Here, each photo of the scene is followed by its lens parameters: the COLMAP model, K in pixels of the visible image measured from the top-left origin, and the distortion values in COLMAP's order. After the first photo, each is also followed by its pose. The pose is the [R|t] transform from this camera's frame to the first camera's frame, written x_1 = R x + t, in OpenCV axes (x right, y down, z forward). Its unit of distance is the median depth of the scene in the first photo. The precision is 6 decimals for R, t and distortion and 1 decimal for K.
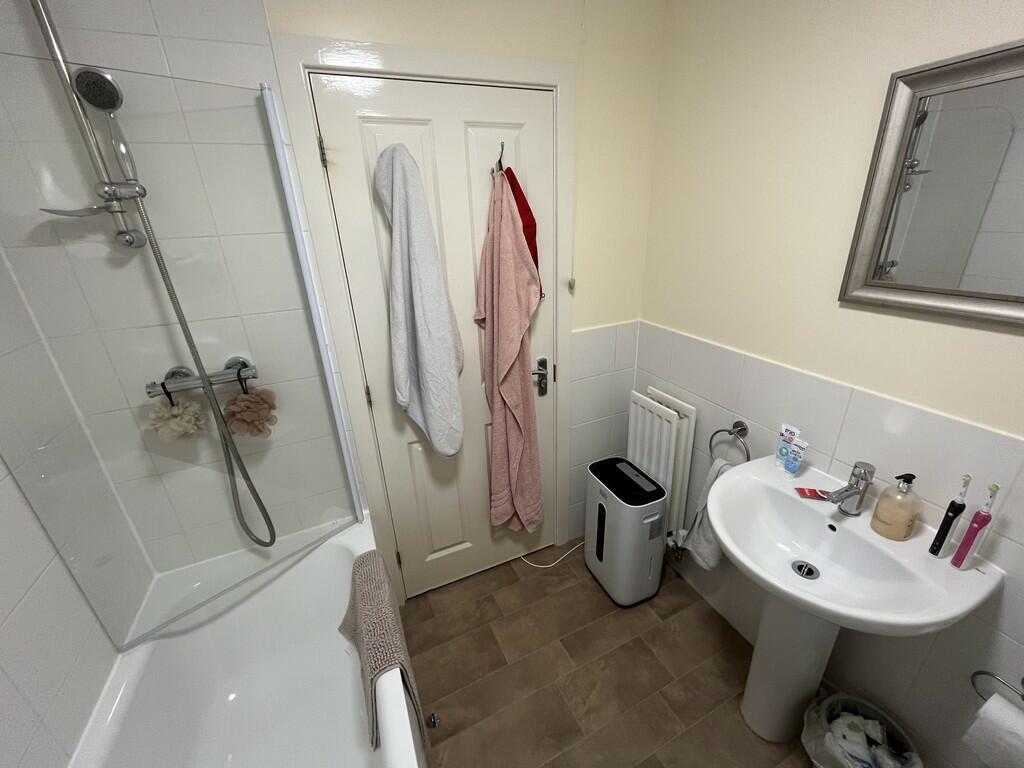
lens RADIAL K [[412.5, 0, 512.0], [0, 412.5, 384.0], [0, 0, 1]] dist [-0.001604, -0.000244]
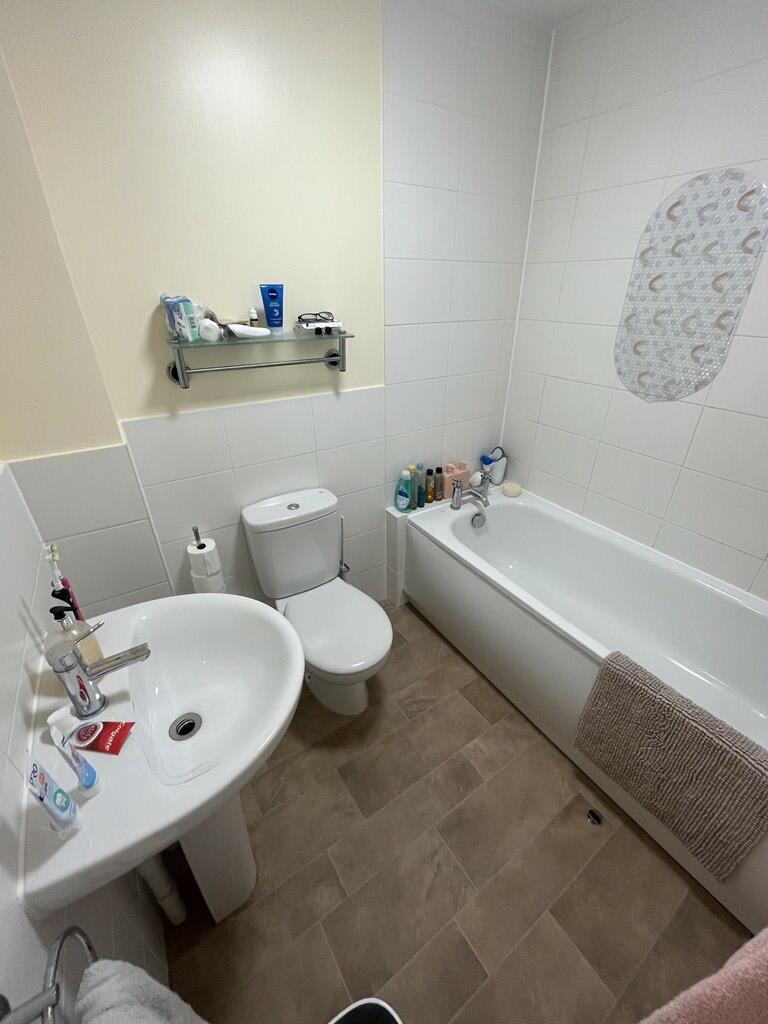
lens RADIAL K [[412.5, 0, 384.0], [0, 412.5, 512.0], [0, 0, 1]] dist [-0.001604, -0.000244]
pose [[-0.987721, 0.111444, -0.109484, 0.293613], [-0.014261, 0.633566, 0.773557, -0.319238], [0.155574, 0.765621, -0.624197, 0.945997]]
